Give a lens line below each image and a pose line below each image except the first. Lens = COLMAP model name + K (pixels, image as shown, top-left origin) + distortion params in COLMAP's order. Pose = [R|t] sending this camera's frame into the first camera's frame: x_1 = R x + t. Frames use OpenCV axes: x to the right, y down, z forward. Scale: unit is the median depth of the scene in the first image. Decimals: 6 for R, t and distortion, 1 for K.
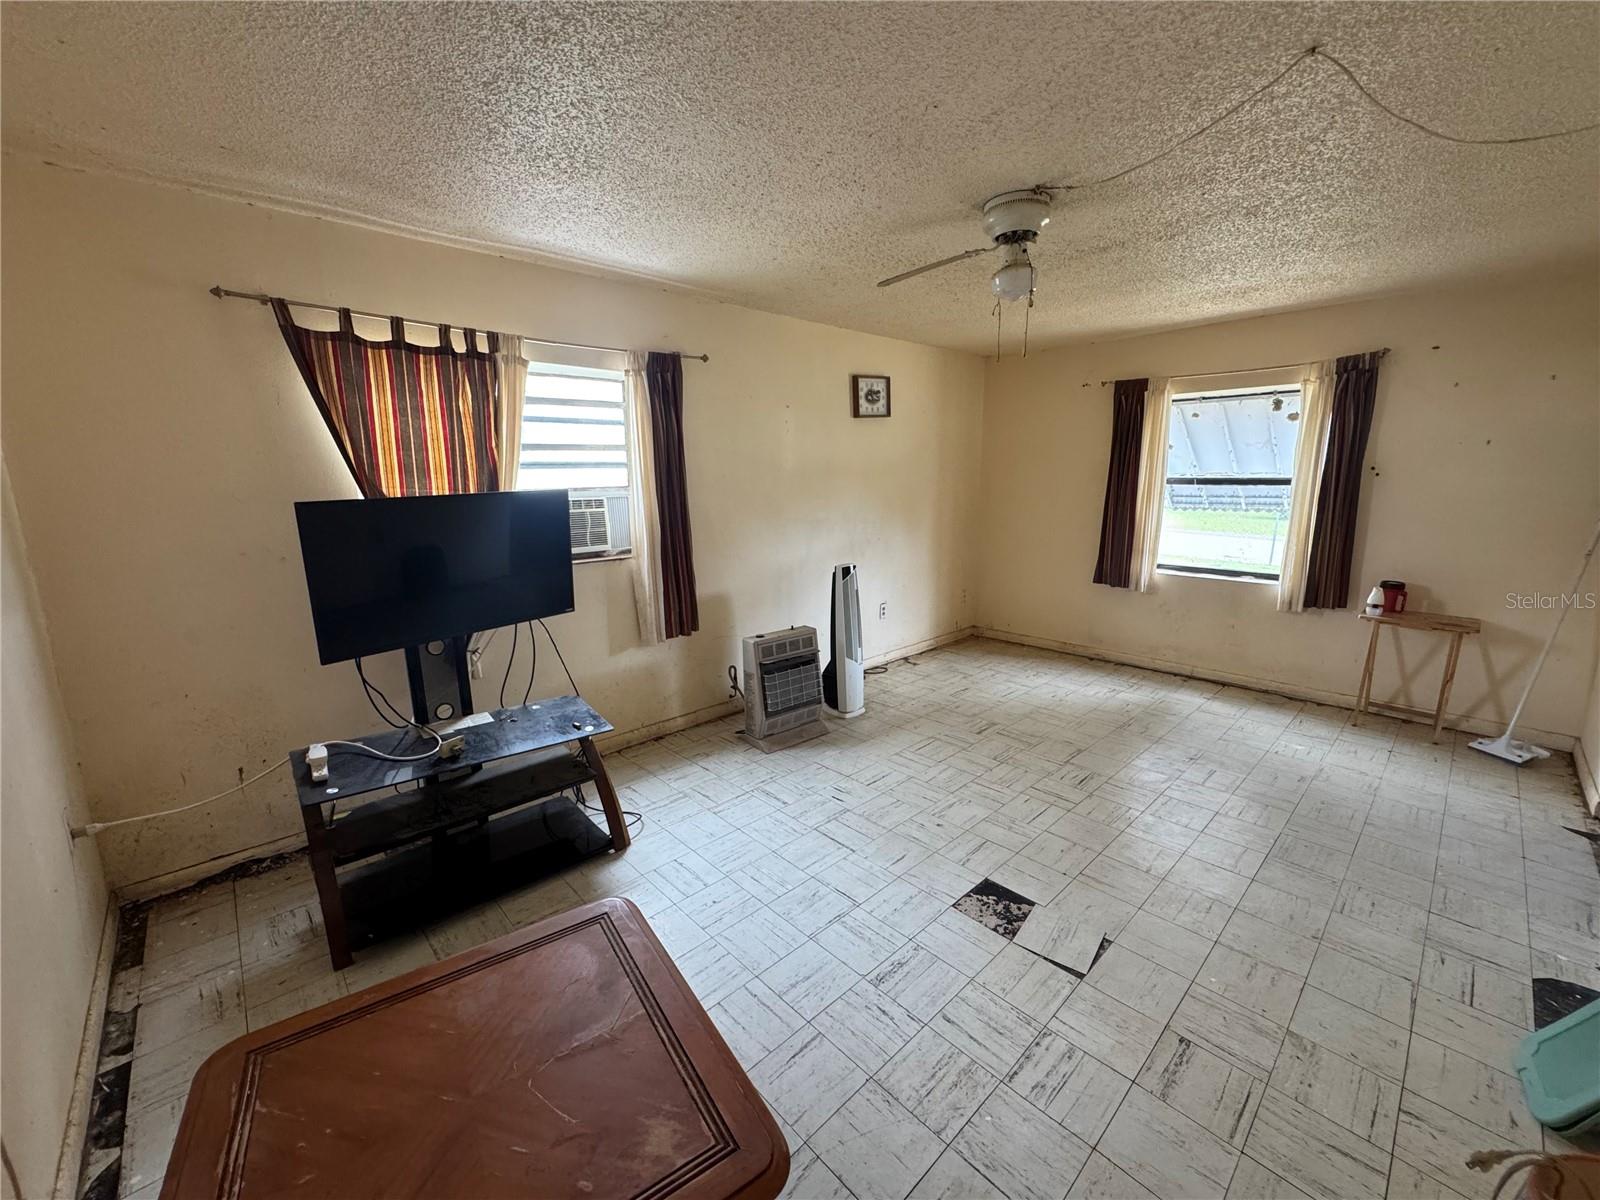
lens RADIAL K [[640.1, 0, 802.5], [0, 640.1, 599.0], [0, 0, 1]] dist [-0.003794, 0.000540]
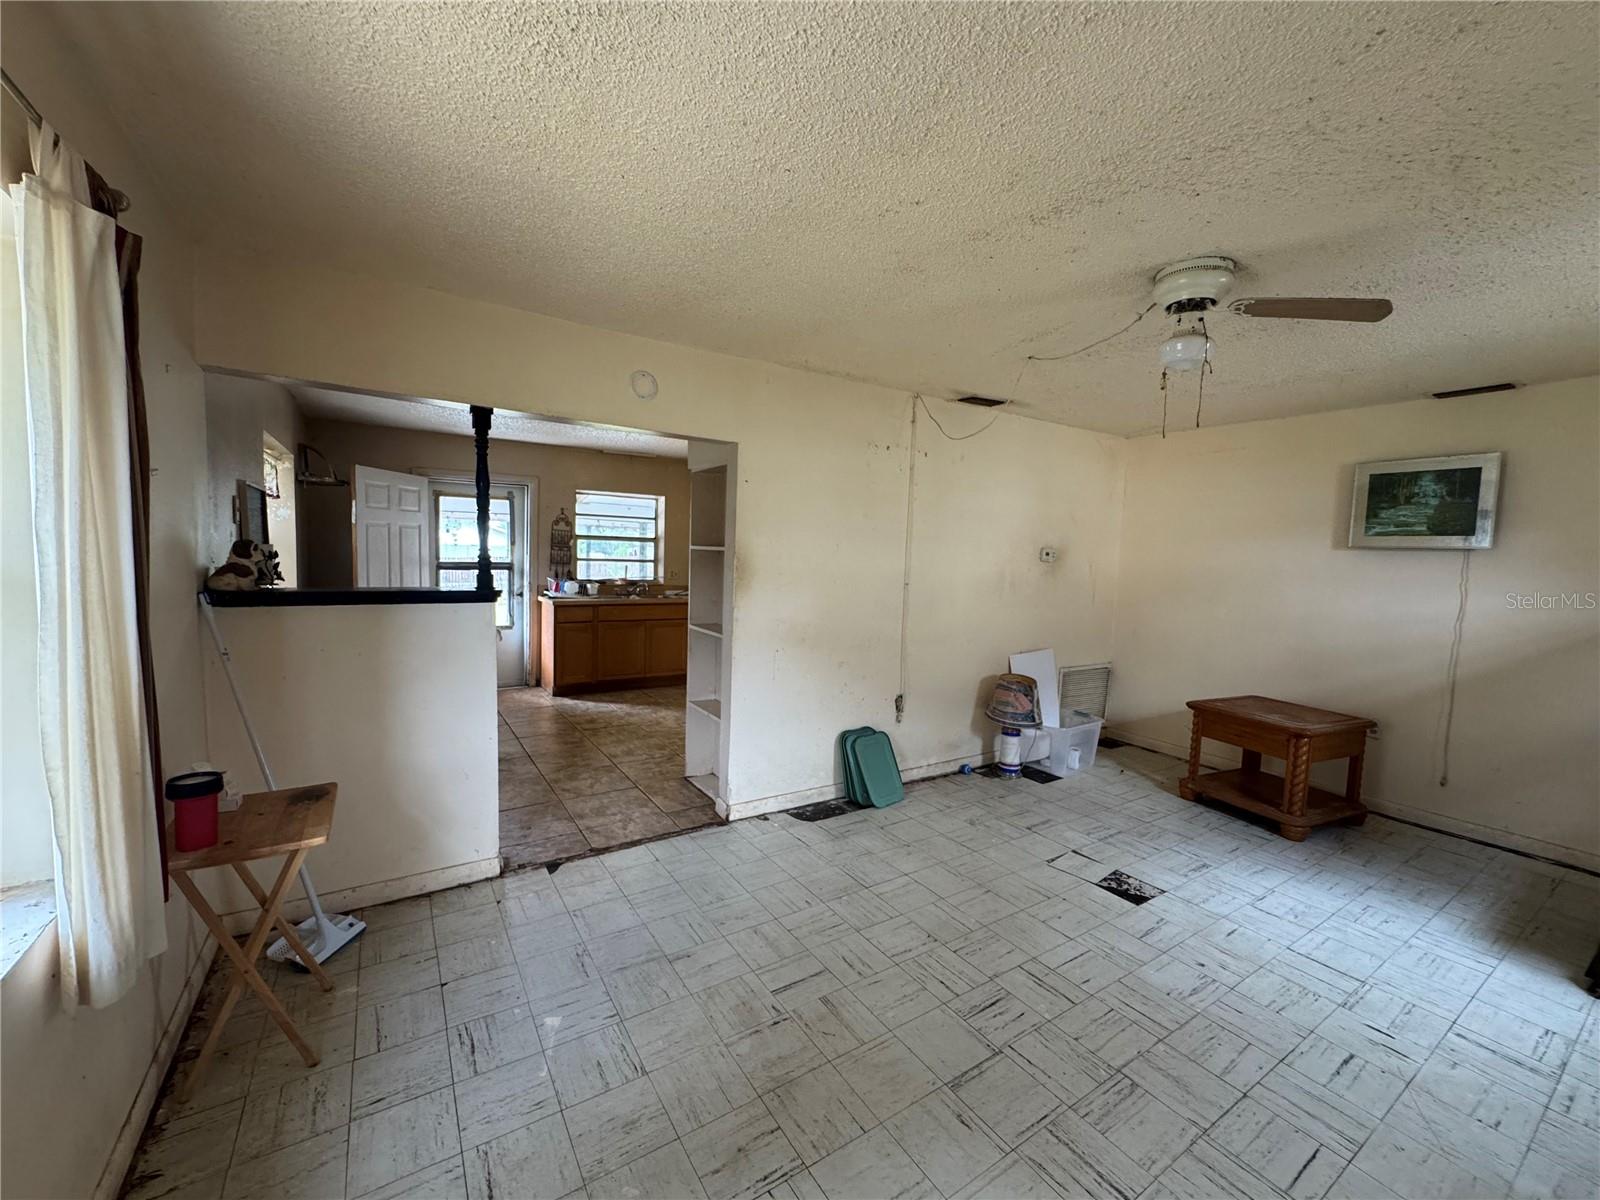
lens RADIAL K [[640.1, 0, 802.6], [0, 640.1, 603.7], [0, 0, 1]] dist [-0.003794, 0.000540]
pose [[-0.984236, -0.036571, 0.173039, 0.548306], [0.011671, 0.962826, 0.269869, -0.309183], [-0.176476, 0.267635, -0.947221, 1.602426]]
